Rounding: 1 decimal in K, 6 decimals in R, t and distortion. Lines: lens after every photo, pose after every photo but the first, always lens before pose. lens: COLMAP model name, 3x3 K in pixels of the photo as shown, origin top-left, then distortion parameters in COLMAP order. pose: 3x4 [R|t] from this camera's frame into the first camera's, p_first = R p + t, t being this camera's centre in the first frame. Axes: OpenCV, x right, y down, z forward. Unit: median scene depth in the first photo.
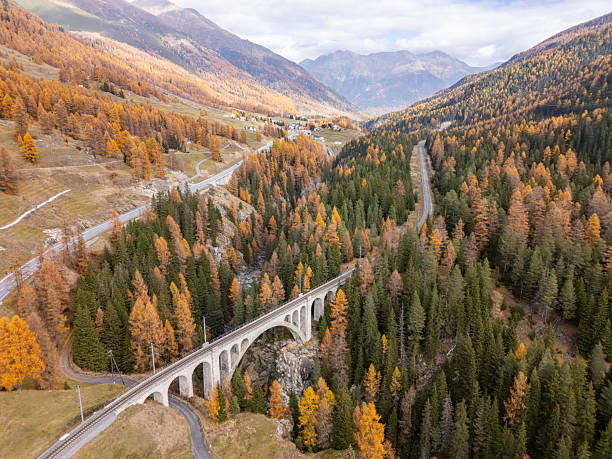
lens RADIAL K [[447.2, 0, 308.5], [0, 447.2, 229.7], [0, 0, 1]] dist [0.081172, -0.074606]
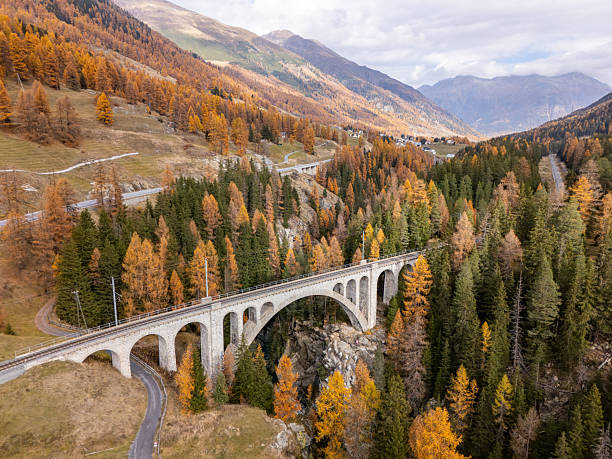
lens RADIAL K [[447.2, 0, 308.5], [0, 447.2, 229.7], [0, 0, 1]] dist [0.081172, -0.074606]
pose [[0.970045, 0.053470, -0.236968, 0.059252], [-0.066931, 0.996548, -0.049122, 0.126551], [0.233523, 0.063511, 0.970275, 0.269334]]
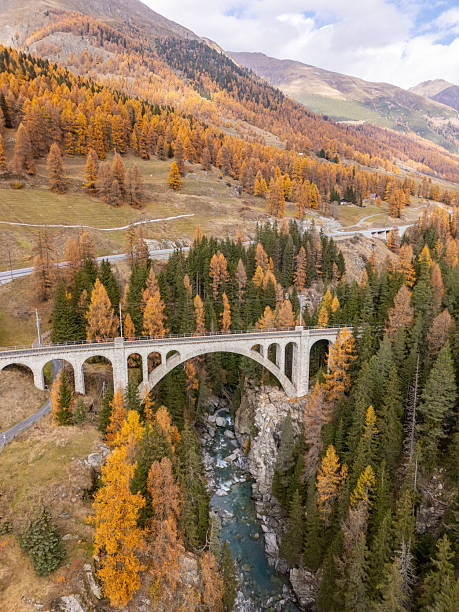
lens RADIAL K [[447.2, 0, 229.5], [0, 447.2, 306.0], [0, 0, 1]] dist [0.081172, -0.074606]
pose [[0.765058, 0.152045, -0.625754, 0.304651], [-0.169548, 0.985001, 0.032043, 0.101350], [0.621240, 0.081581, 0.779362, 0.366718]]
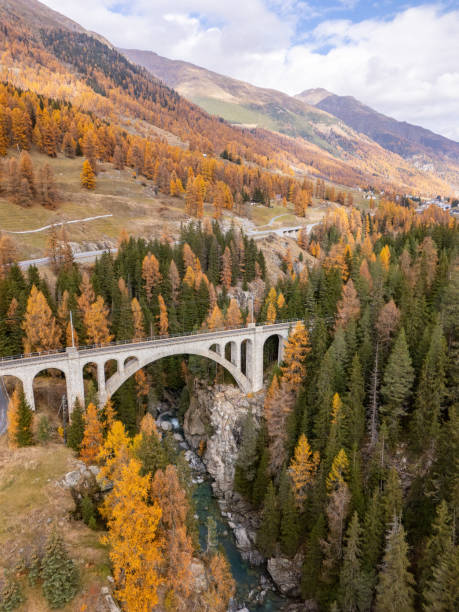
lens RADIAL K [[447.2, 0, 229.5], [0, 447.2, 306.0], [0, 0, 1]] dist [0.081172, -0.074606]
pose [[0.886601, 0.107845, -0.449787, 0.248054], [-0.120443, 0.992720, 0.000612, 0.111590], [0.446578, 0.053631, 0.893136, 0.328305]]
